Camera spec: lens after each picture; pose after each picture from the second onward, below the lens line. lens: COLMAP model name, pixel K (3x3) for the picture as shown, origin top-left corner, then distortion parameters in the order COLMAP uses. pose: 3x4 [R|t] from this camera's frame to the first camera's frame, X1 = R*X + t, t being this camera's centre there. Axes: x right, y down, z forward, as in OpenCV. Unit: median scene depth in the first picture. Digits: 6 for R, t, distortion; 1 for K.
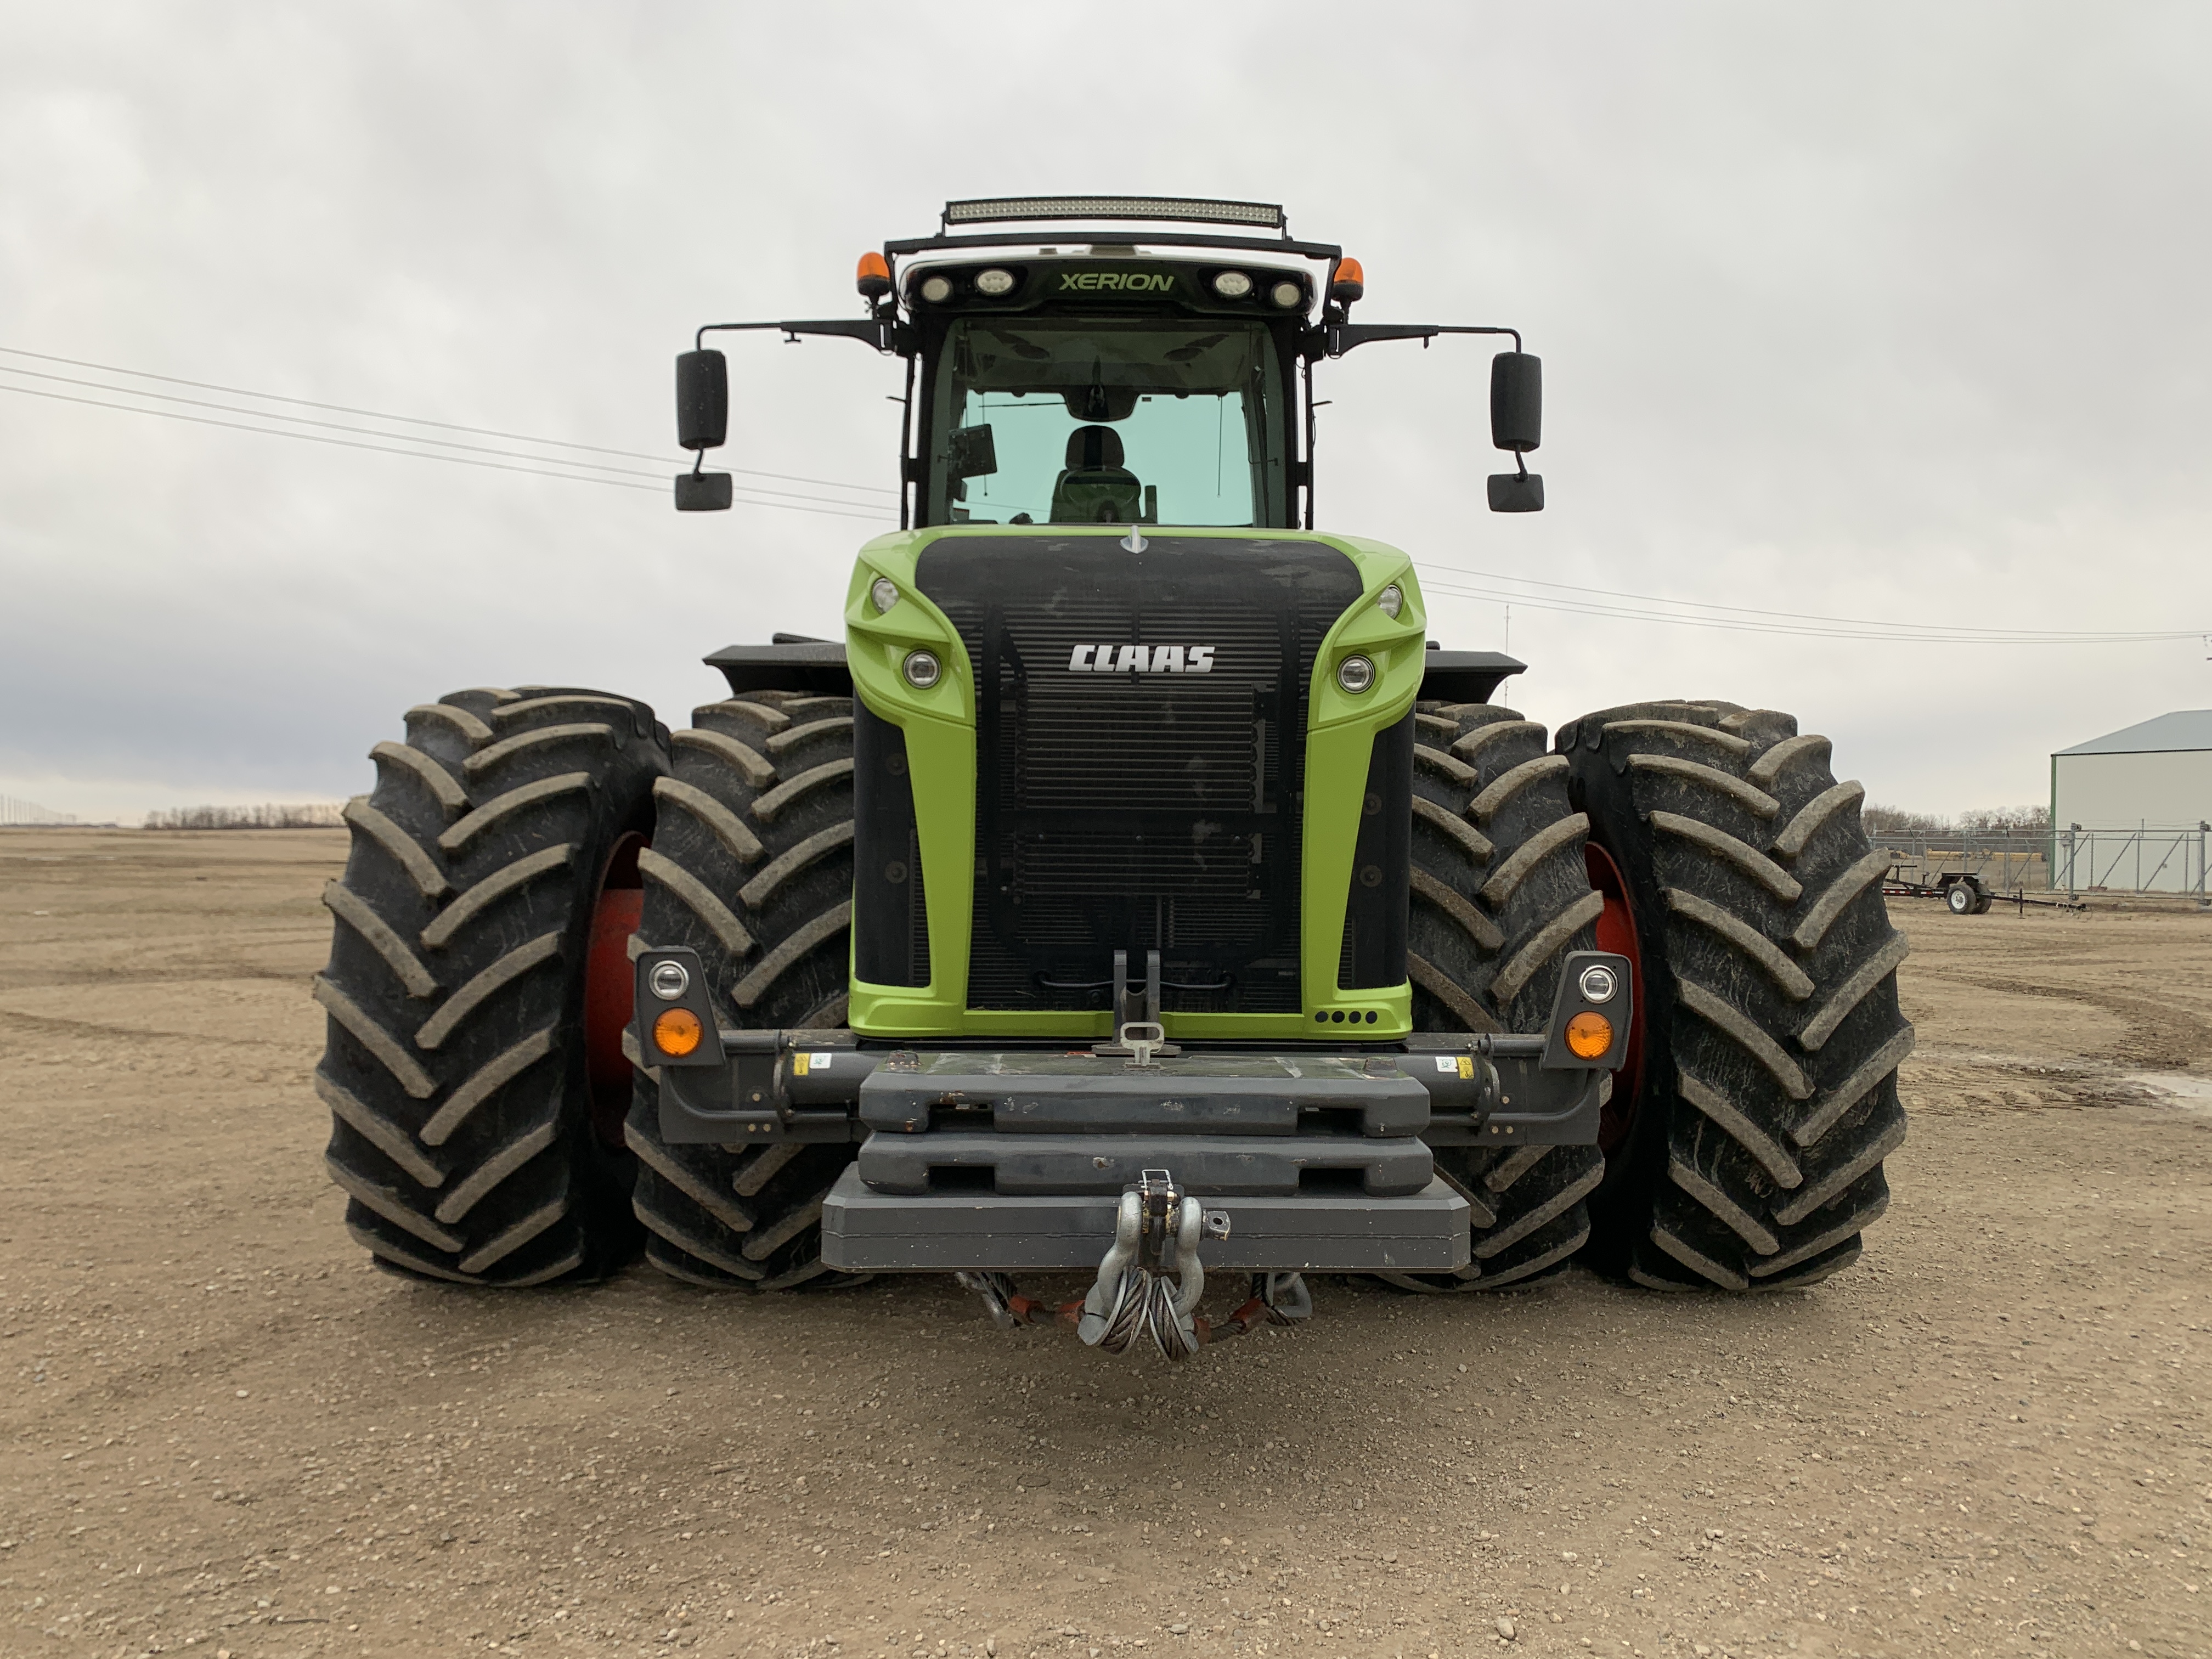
lens RADIAL K [[1691.2, 0, 1112.0], [0, 1691.2, 838.4], [0, 0, 1]] dist [0.052460, -0.014148]
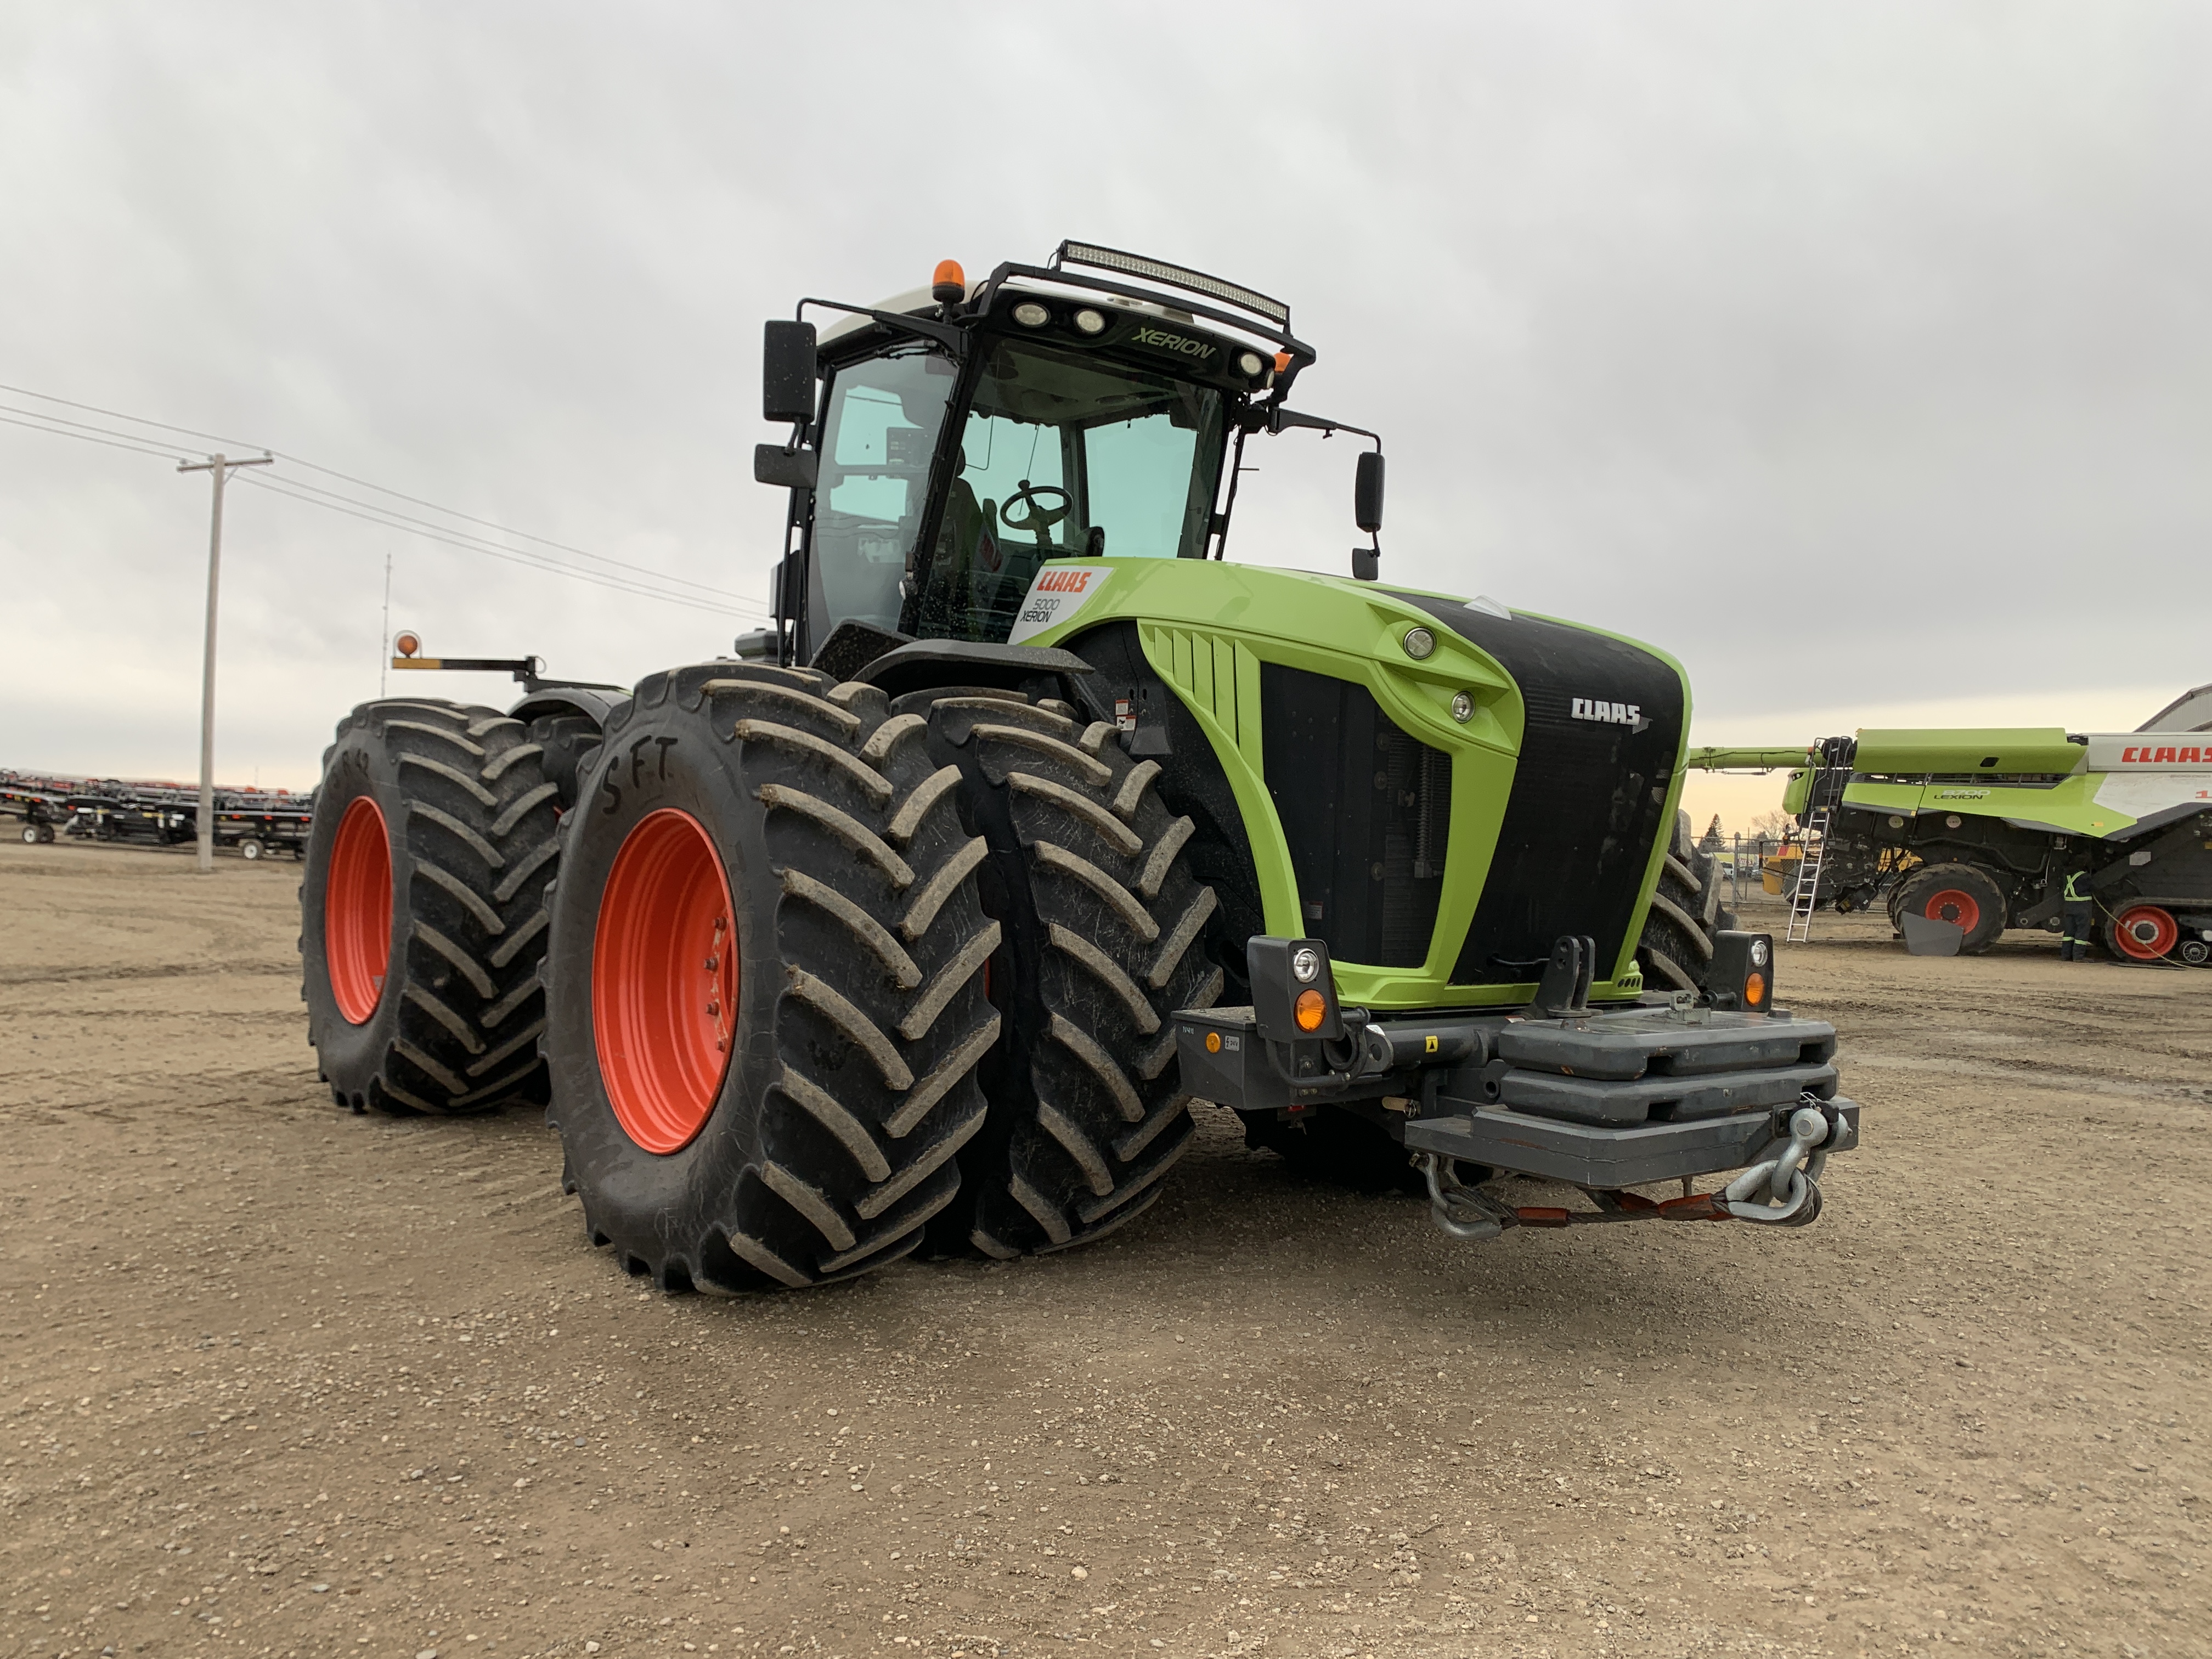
lens RADIAL K [[1691.2, 0, 1117.2], [0, 1691.2, 822.1], [0, 0, 1]] dist [0.052460, -0.014148]
pose [[0.802577, 0.028414, 0.595871, -0.696026], [-0.031399, 0.999493, -0.005369, -0.001476], [-0.595721, -0.014400, 0.803062, 0.111881]]
